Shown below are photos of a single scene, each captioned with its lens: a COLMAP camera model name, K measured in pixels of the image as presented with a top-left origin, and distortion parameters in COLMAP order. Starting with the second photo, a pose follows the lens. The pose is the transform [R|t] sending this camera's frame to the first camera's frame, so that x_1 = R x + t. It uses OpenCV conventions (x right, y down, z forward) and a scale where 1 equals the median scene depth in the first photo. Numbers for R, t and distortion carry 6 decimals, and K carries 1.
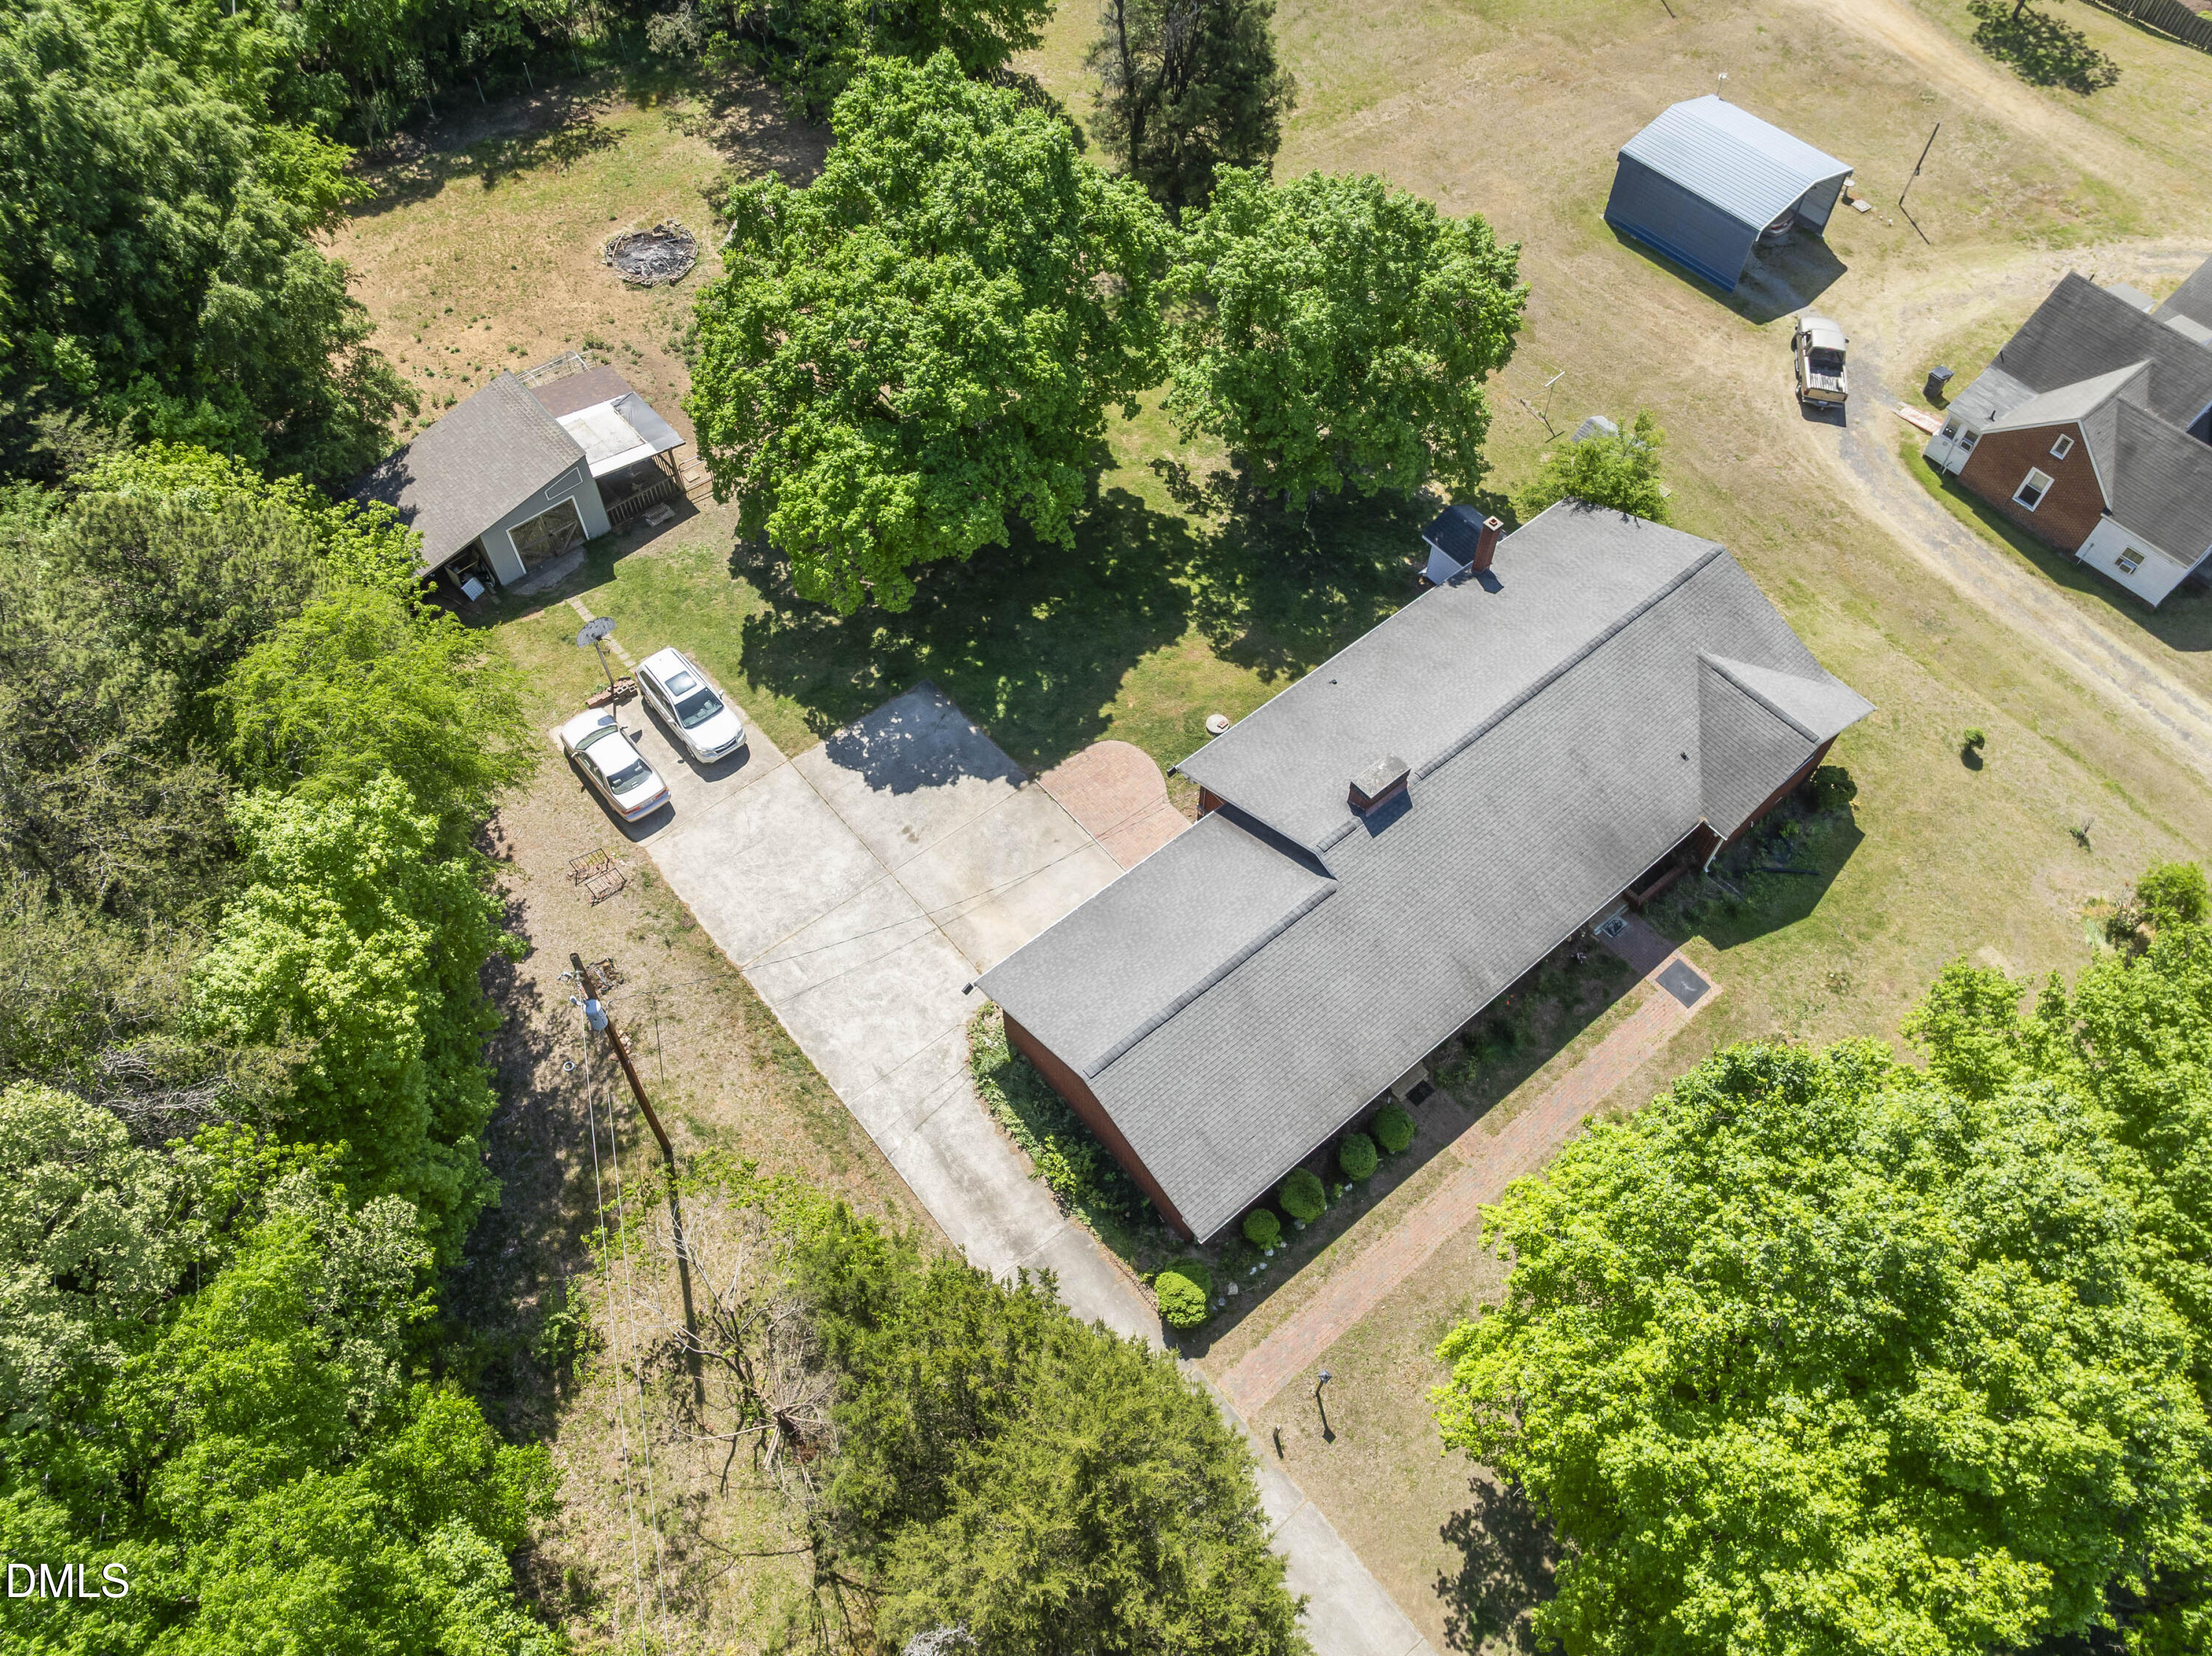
lens RADIAL K [[1553.4, 0, 1103.6], [0, 1553.4, 834.3], [0, 0, 1]] dist [-0.042399, 0.002690]
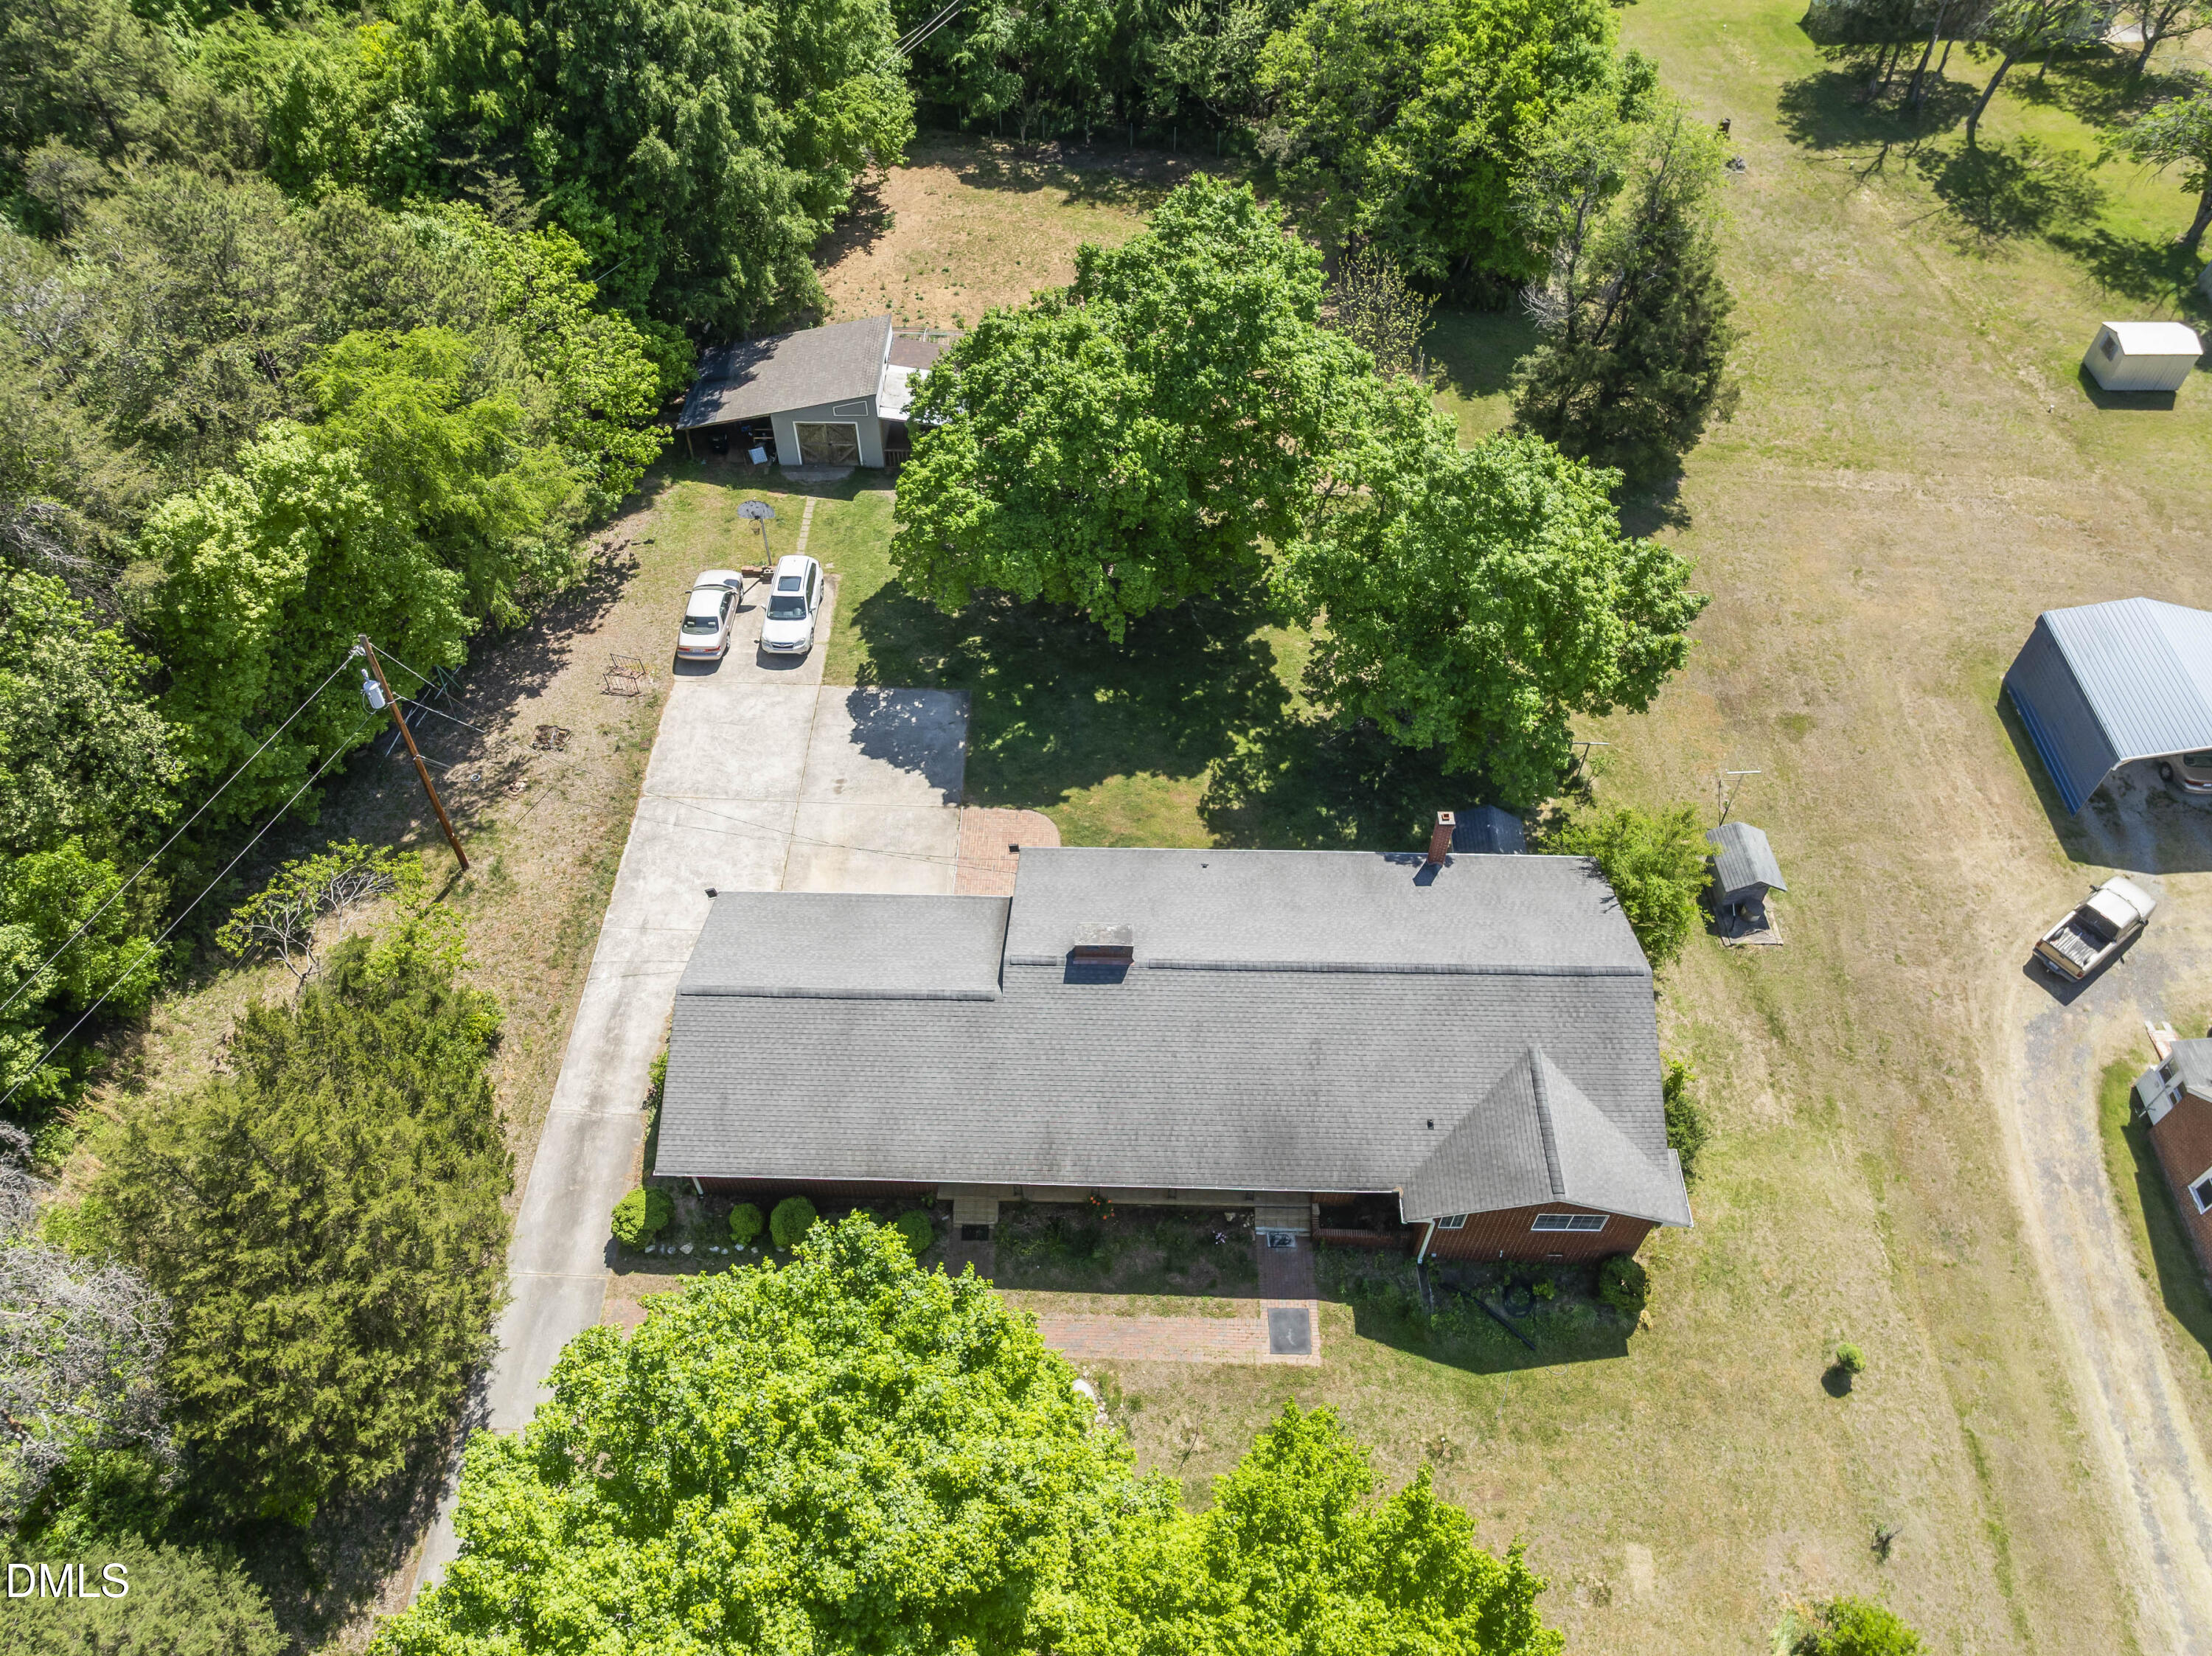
lens RADIAL K [[1553.4, 0, 1103.6], [0, 1553.4, 834.3], [0, 0, 1]] dist [-0.042399, 0.002690]
pose [[0.752227, 0.510165, -0.416997, 0.482010], [-0.549887, 0.834726, 0.029277, -0.104135], [0.363015, 0.207278, 0.908436, 0.073872]]
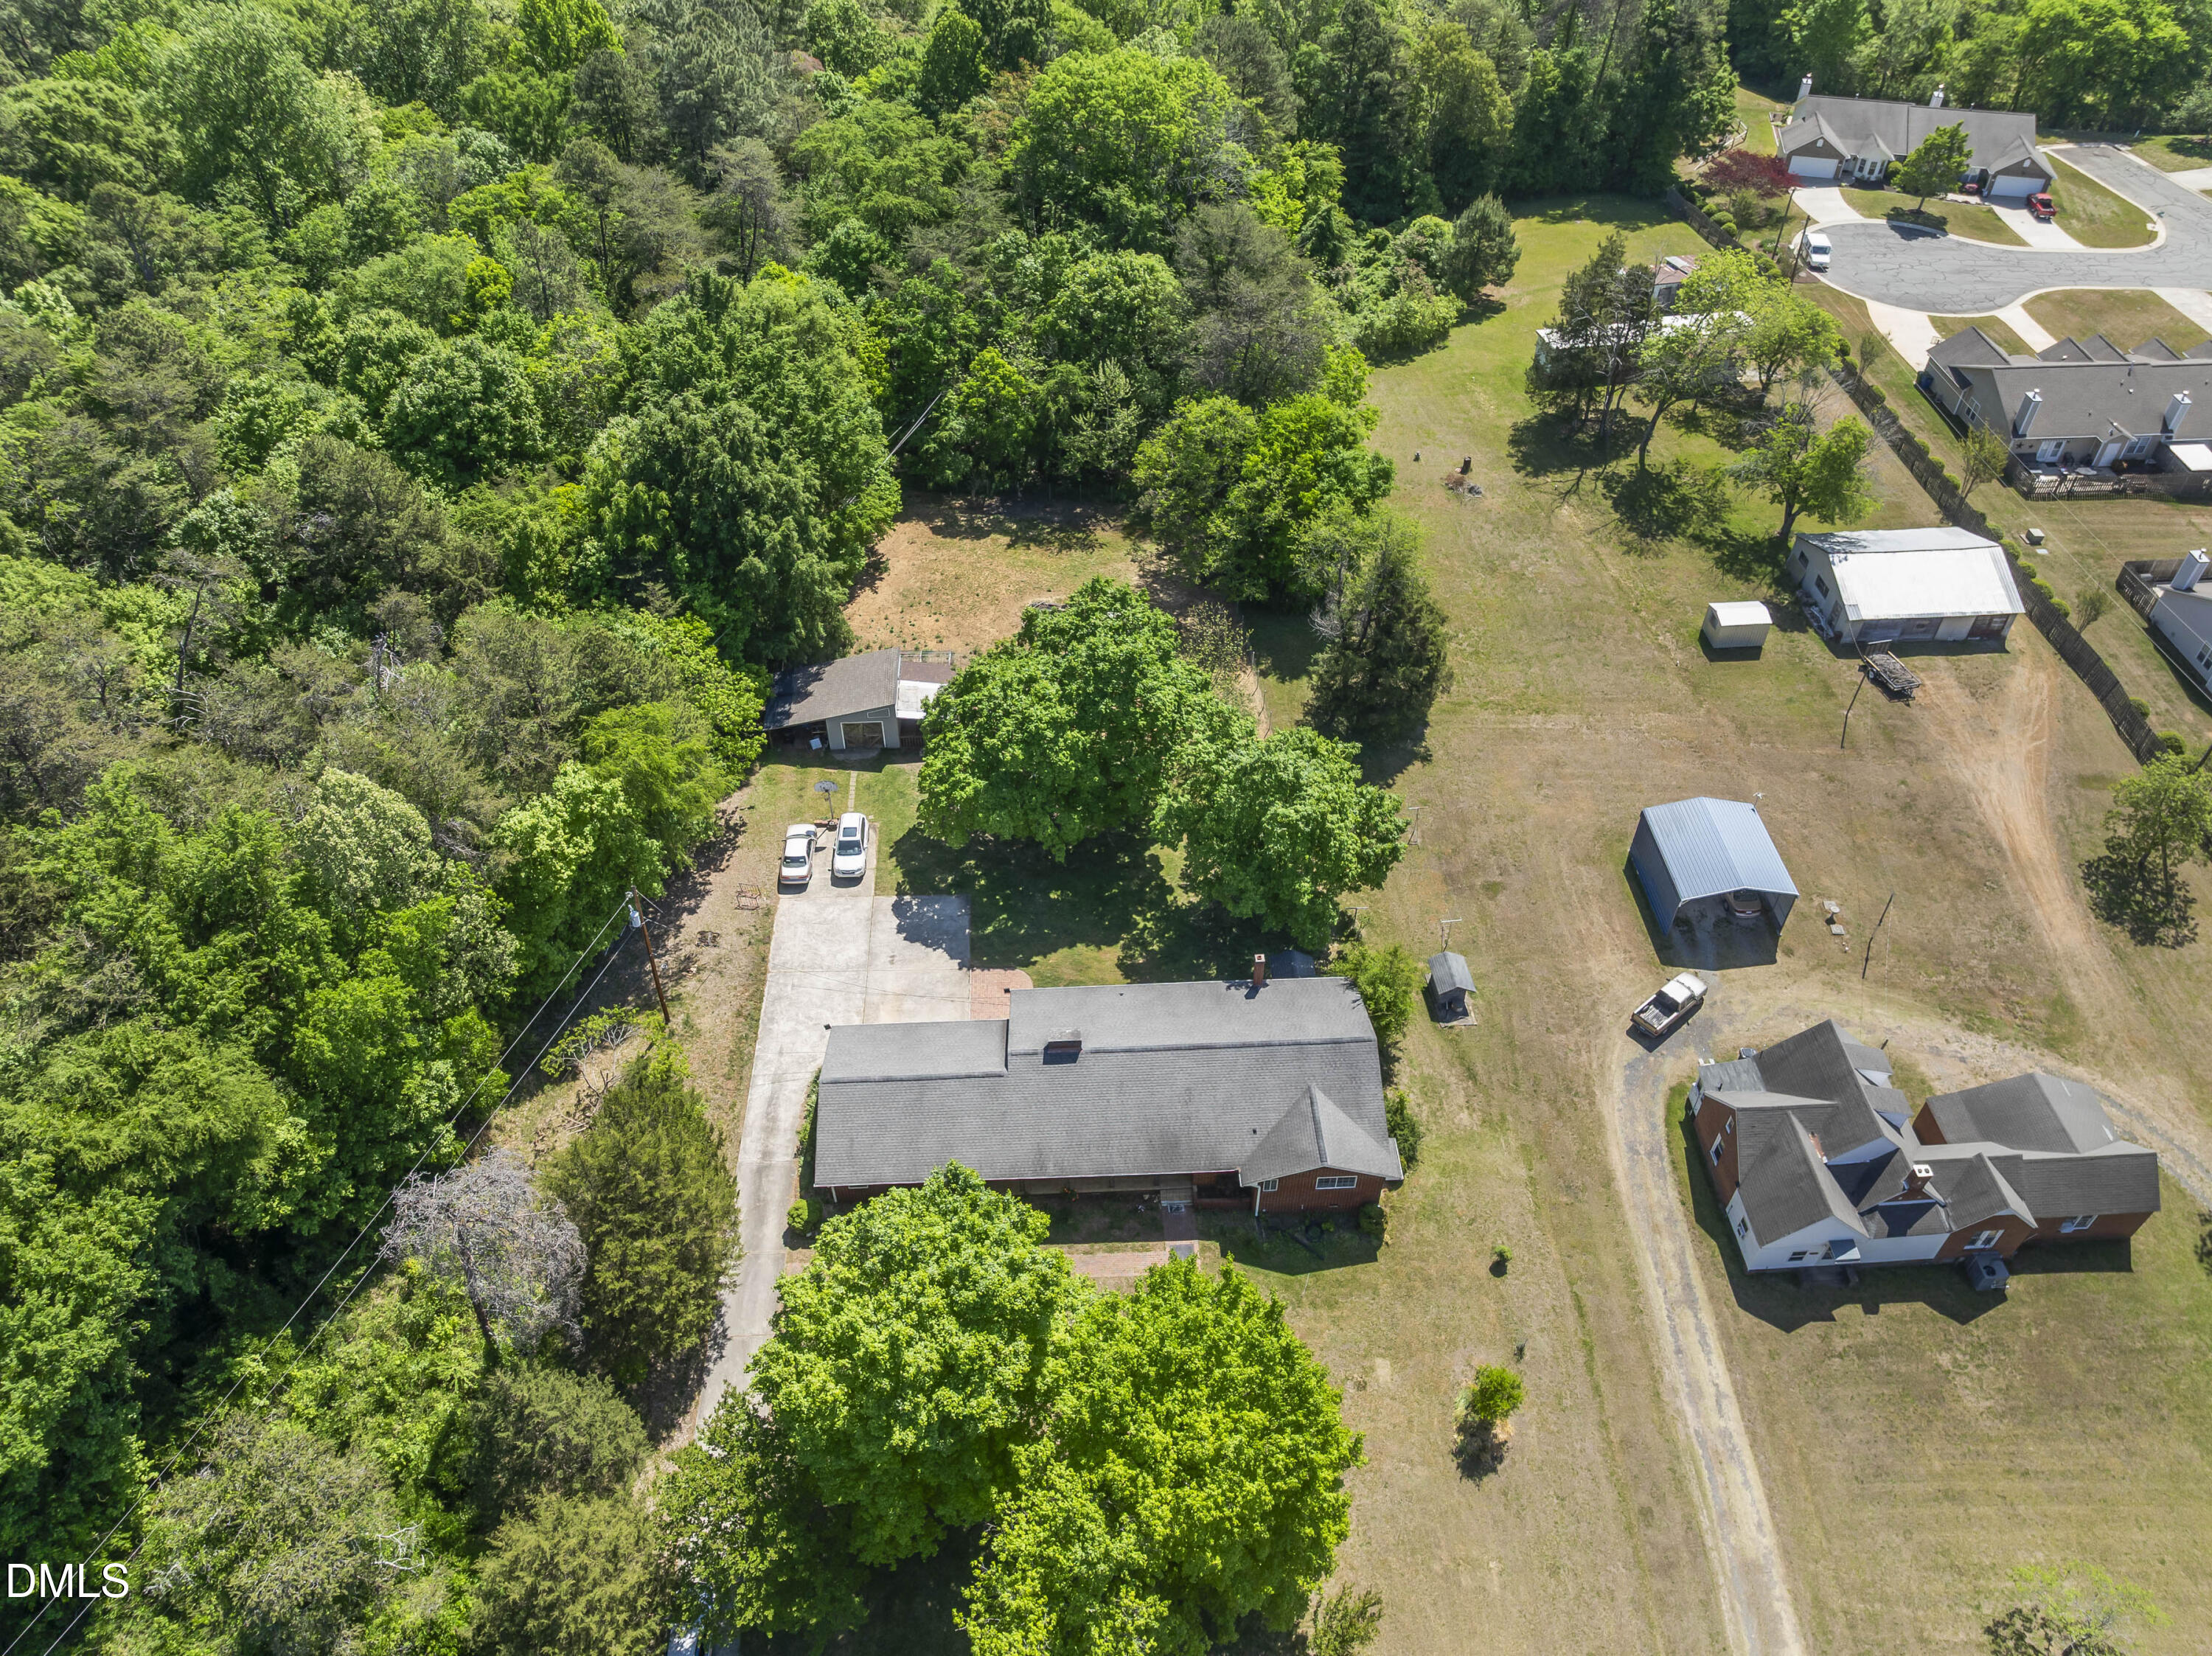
lens RADIAL K [[1553.4, 0, 1103.6], [0, 1553.4, 834.3], [0, 0, 1]] dist [-0.042399, 0.002690]
pose [[0.793633, 0.423020, -0.437265, 0.756928], [-0.504377, 0.859383, -0.084053, -0.092804], [0.340223, 0.287253, 0.895396, -0.521377]]
